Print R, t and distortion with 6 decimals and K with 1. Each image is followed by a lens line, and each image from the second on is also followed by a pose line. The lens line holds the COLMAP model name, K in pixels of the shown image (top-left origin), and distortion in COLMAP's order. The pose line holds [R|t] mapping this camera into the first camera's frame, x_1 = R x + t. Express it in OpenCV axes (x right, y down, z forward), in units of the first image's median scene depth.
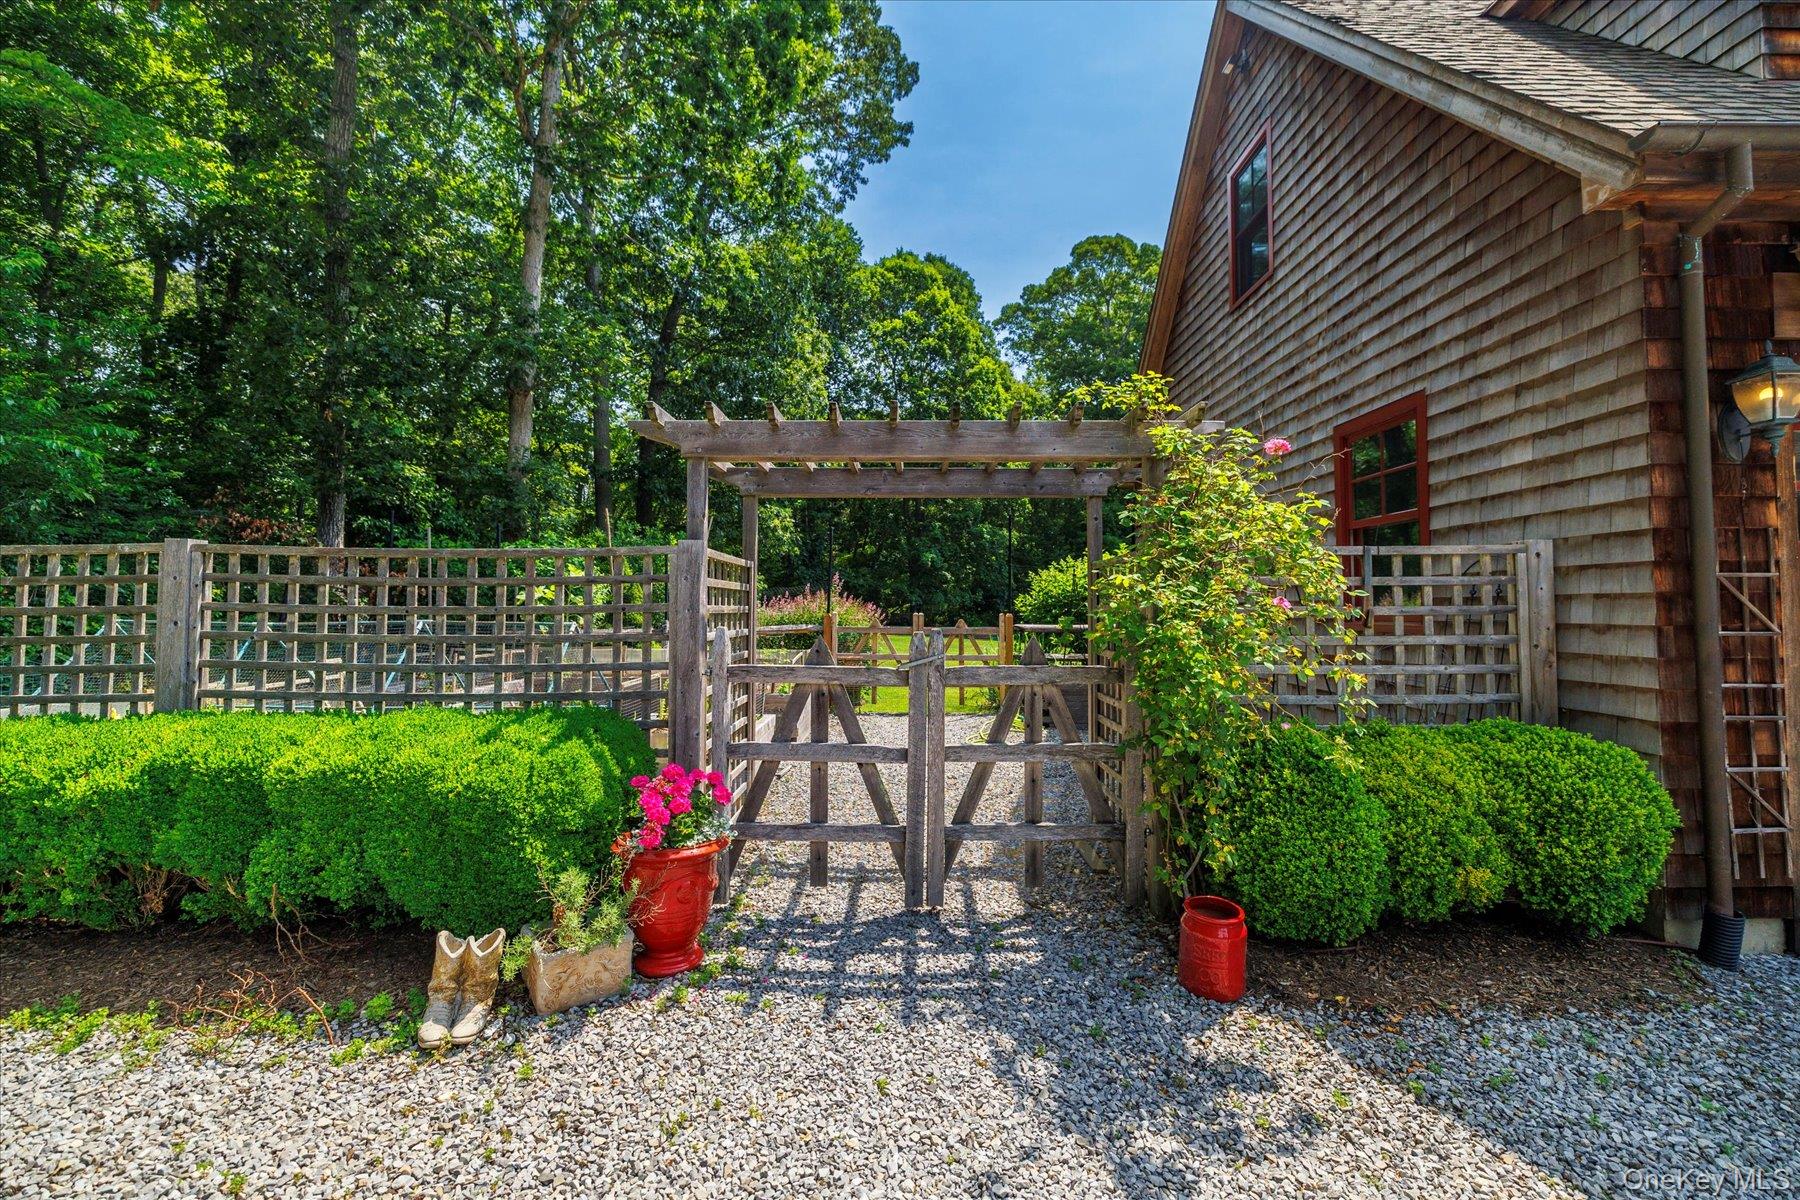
lens RADIAL K [[755.3, 0, 893.4], [0, 755.3, 594.7], [0, 0, 1]] dist [-0.003219, 0.000381]
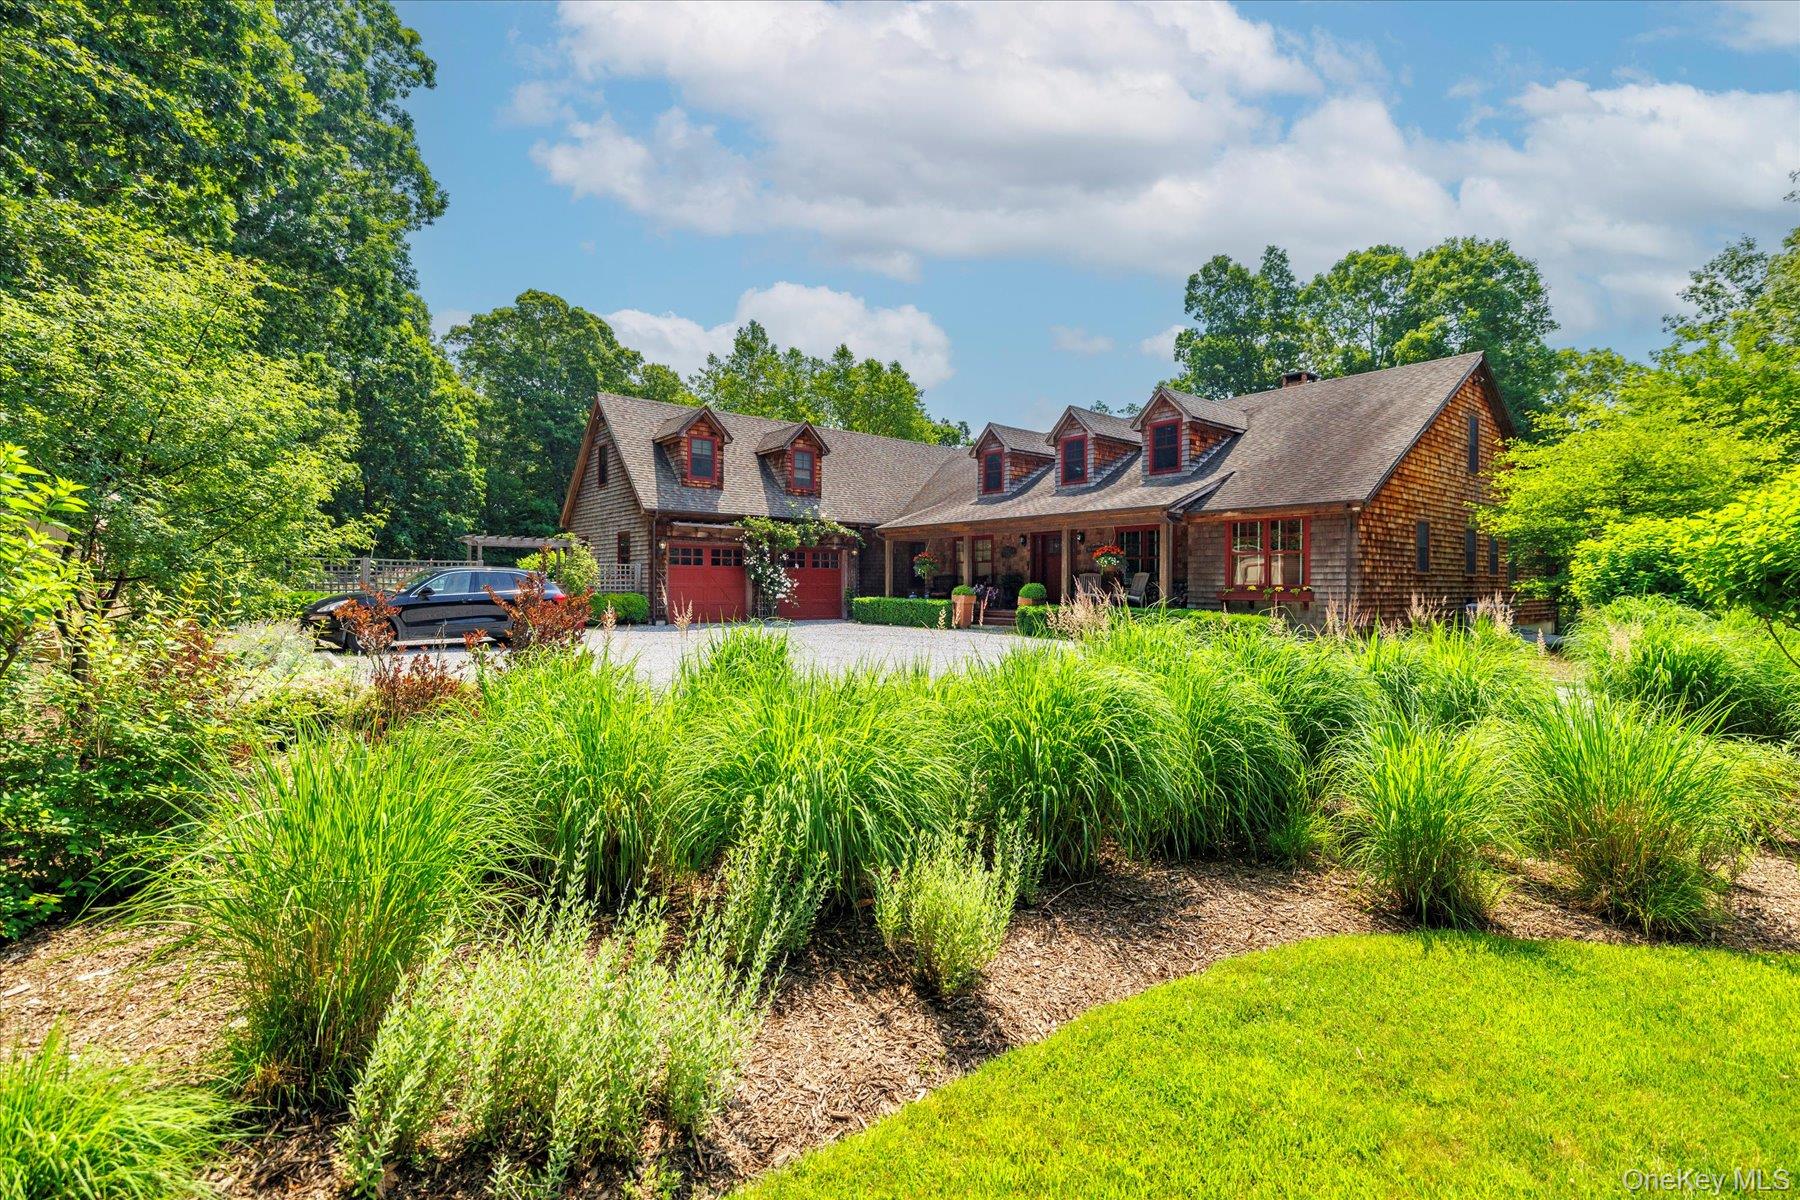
lens RADIAL K [[755.3, 0, 888.9], [0, 755.3, 595.9], [0, 0, 1]] dist [-0.003219, 0.000381]
pose [[0.755233, -0.004696, 0.655440, -1.680700], [-0.016752, 0.999509, 0.026463, -0.009530], [-0.655242, -0.030965, 0.754784, -5.191009]]
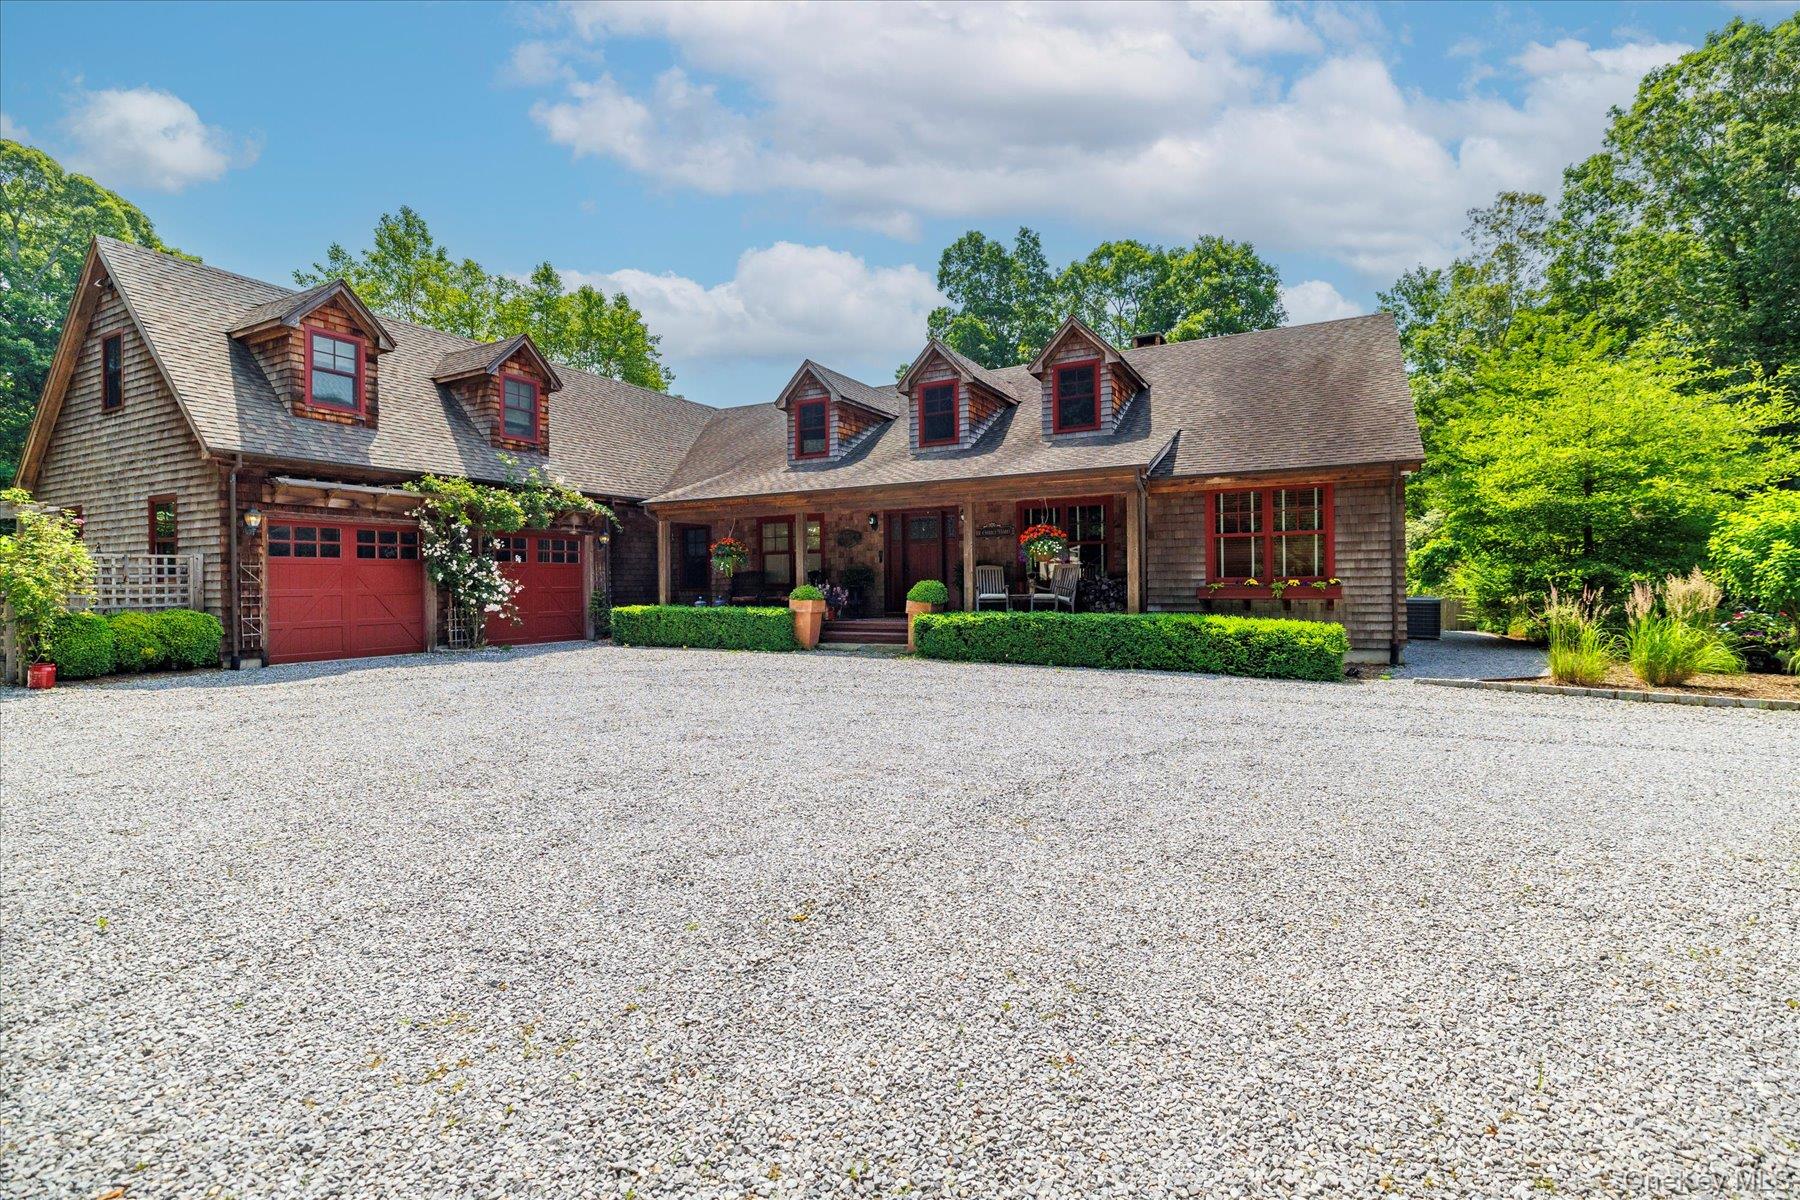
lens RADIAL K [[798.4, 0, 889.0], [0, 798.4, 583.8], [0, 0, 1]] dist [0.002303, 0.001675]
pose [[0.452010, -0.001878, 0.892011, -0.894711], [-0.004519, 0.999980, 0.004396, 0.026518], [-0.892001, -0.006018, 0.451993, -3.369816]]
